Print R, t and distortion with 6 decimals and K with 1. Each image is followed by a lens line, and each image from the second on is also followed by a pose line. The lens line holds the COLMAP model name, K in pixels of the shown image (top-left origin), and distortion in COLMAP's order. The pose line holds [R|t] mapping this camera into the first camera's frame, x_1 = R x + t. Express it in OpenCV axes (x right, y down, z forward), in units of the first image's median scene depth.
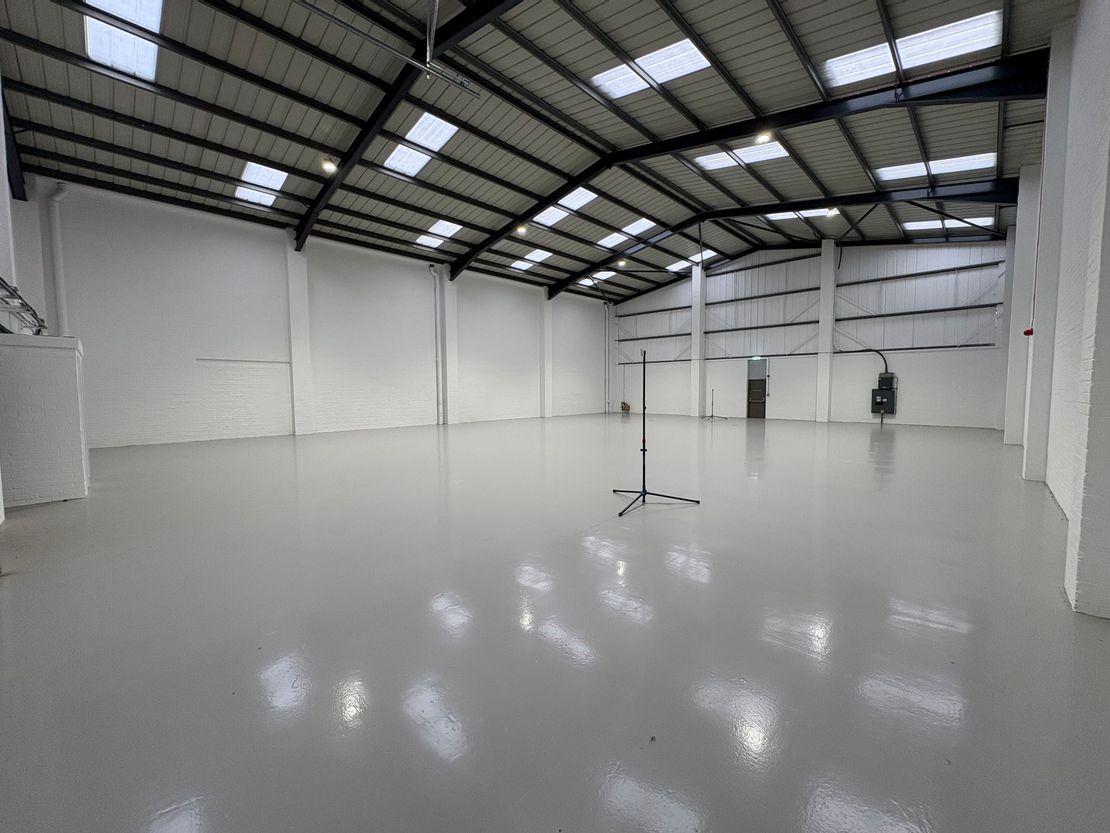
lens RADIAL K [[443.8, 0, 559.1], [0, 443.8, 416.3], [0, 0, 1]] dist [0.001221, 0.000013]
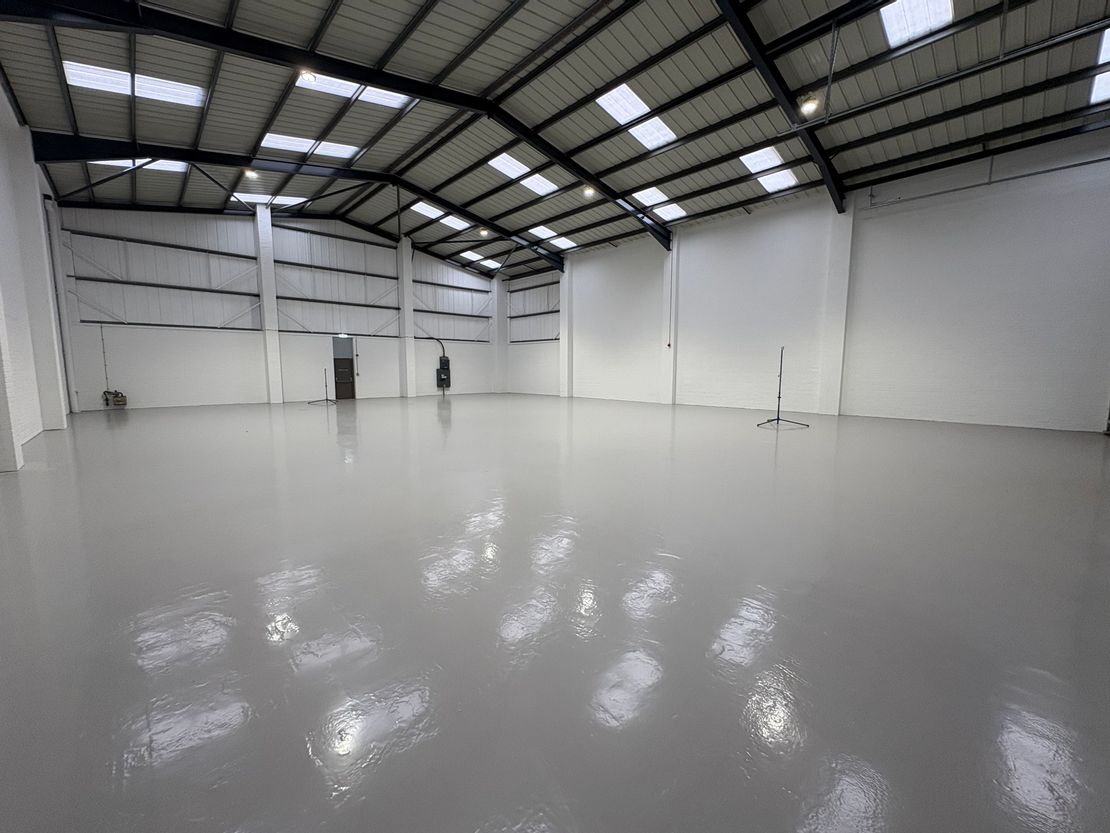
lens RADIAL K [[443.8, 0, 559.1], [0, 443.8, 416.3], [0, 0, 1]] dist [0.001221, 0.000013]
pose [[0.042191, -0.103425, 0.993742, -0.504342], [0.061387, 0.993017, 0.100744, -0.027803], [-0.997222, 0.056752, 0.048246, 0.512817]]
